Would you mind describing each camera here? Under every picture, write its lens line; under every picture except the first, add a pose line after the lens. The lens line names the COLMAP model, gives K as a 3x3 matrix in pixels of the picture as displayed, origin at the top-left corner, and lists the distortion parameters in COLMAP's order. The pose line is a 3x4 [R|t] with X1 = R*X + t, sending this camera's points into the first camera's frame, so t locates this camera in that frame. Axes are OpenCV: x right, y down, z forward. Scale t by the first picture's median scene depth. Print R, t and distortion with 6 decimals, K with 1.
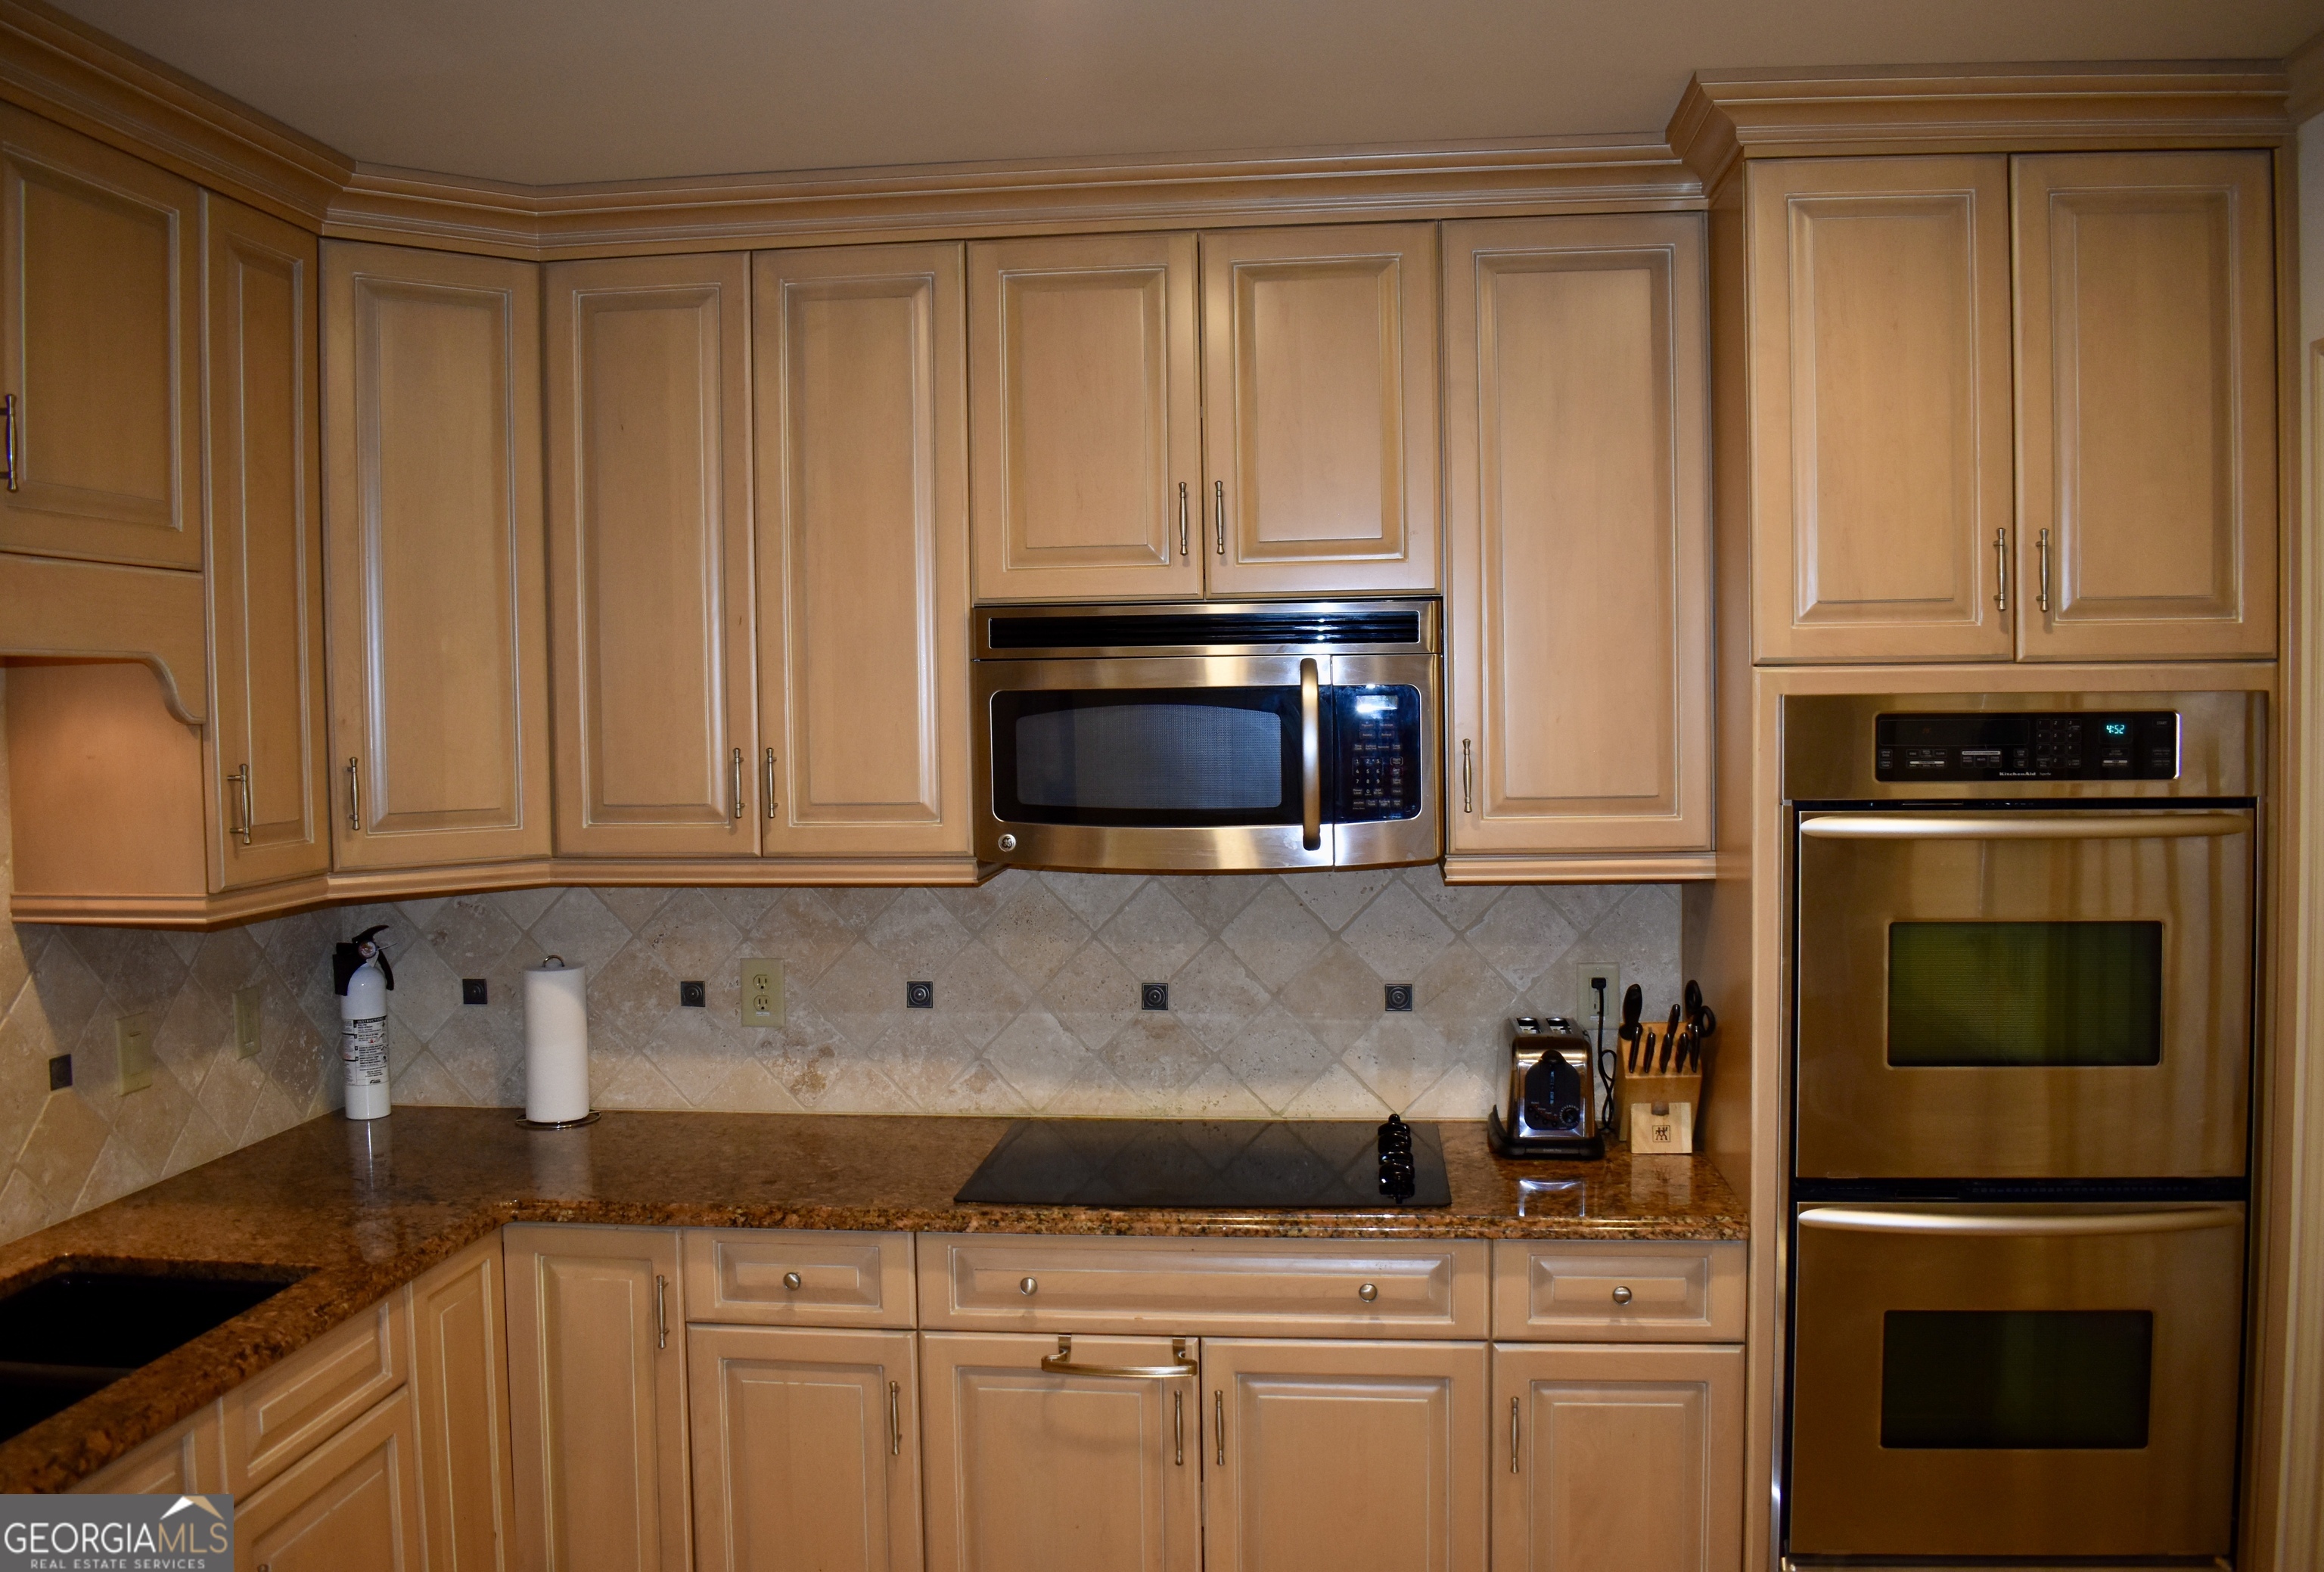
lens RADIAL K [[1844.3, 0, 1162.0], [0, 1844.3, 786.0], [0, 0, 1]] dist [-0.092236, 0.003122]
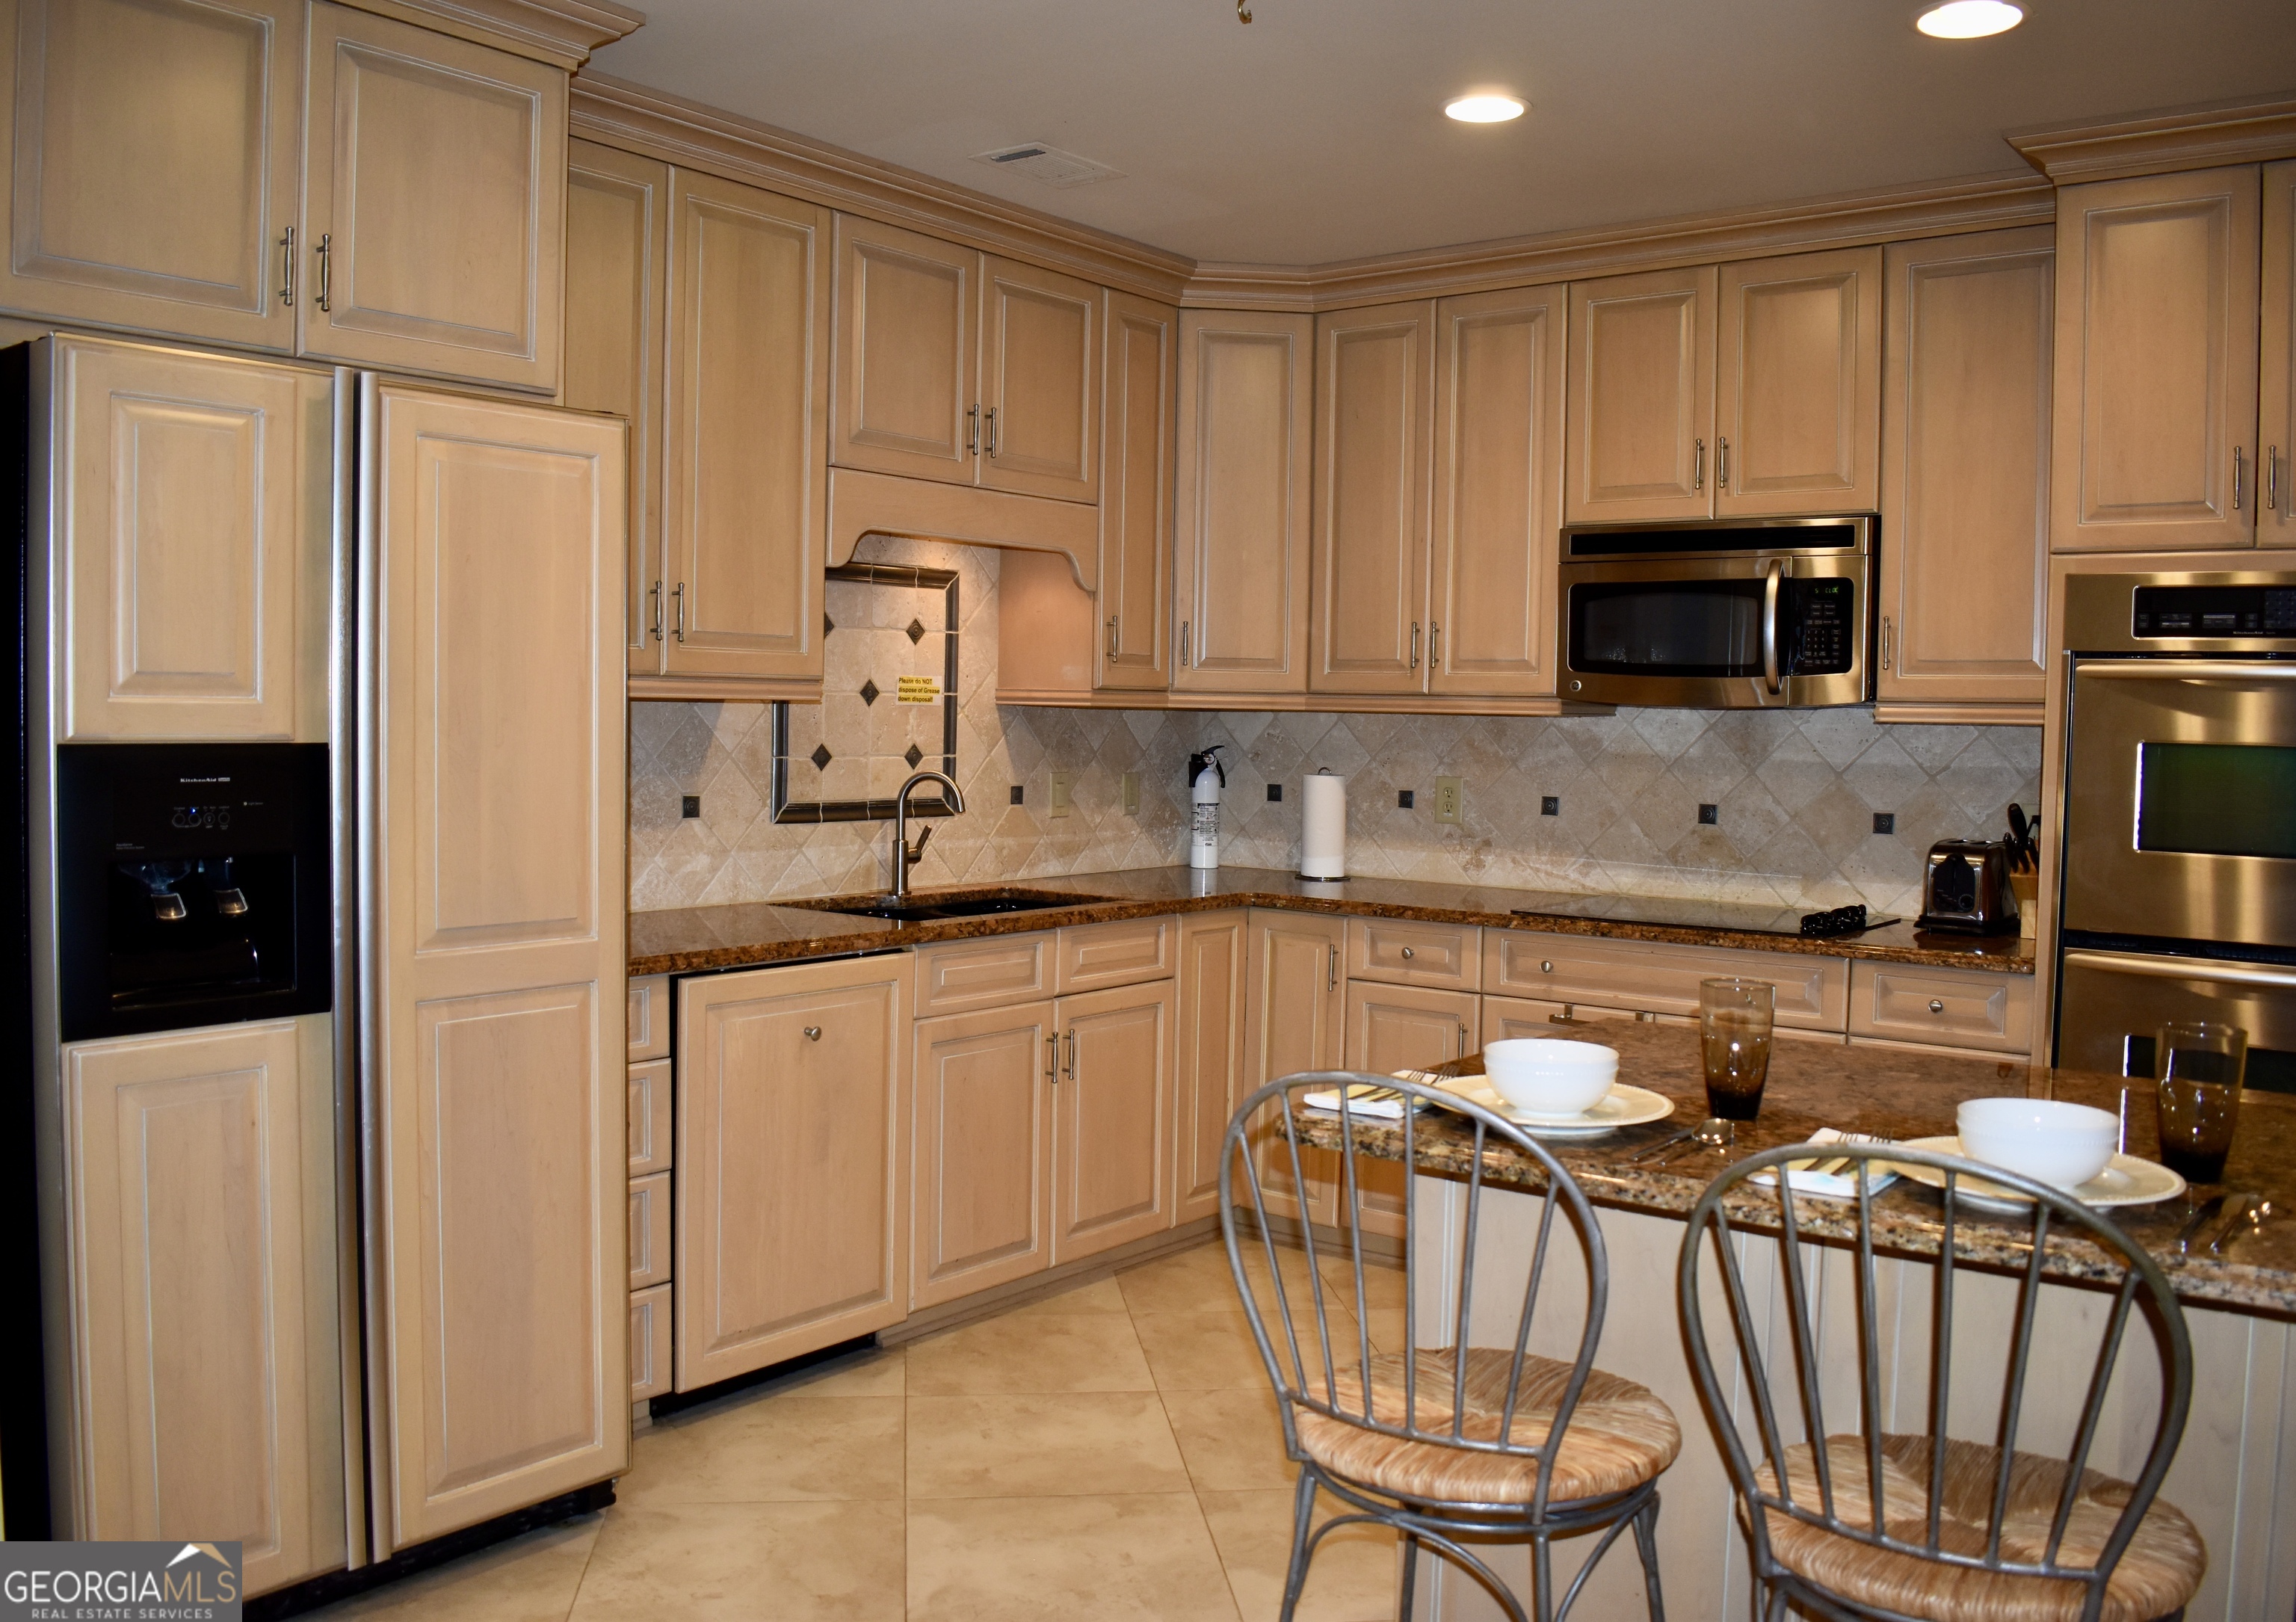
lens RADIAL K [[1902.6, 0, 1148.0], [0, 1902.6, 811.0], [0, 0, 1]] dist [-0.092818, -0.000878]
pose [[0.850420, 0.057100, -0.522996, 0.419408], [-0.054430, 0.998307, 0.020488, 0.116951], [0.523280, 0.011044, 0.852089, -0.471360]]
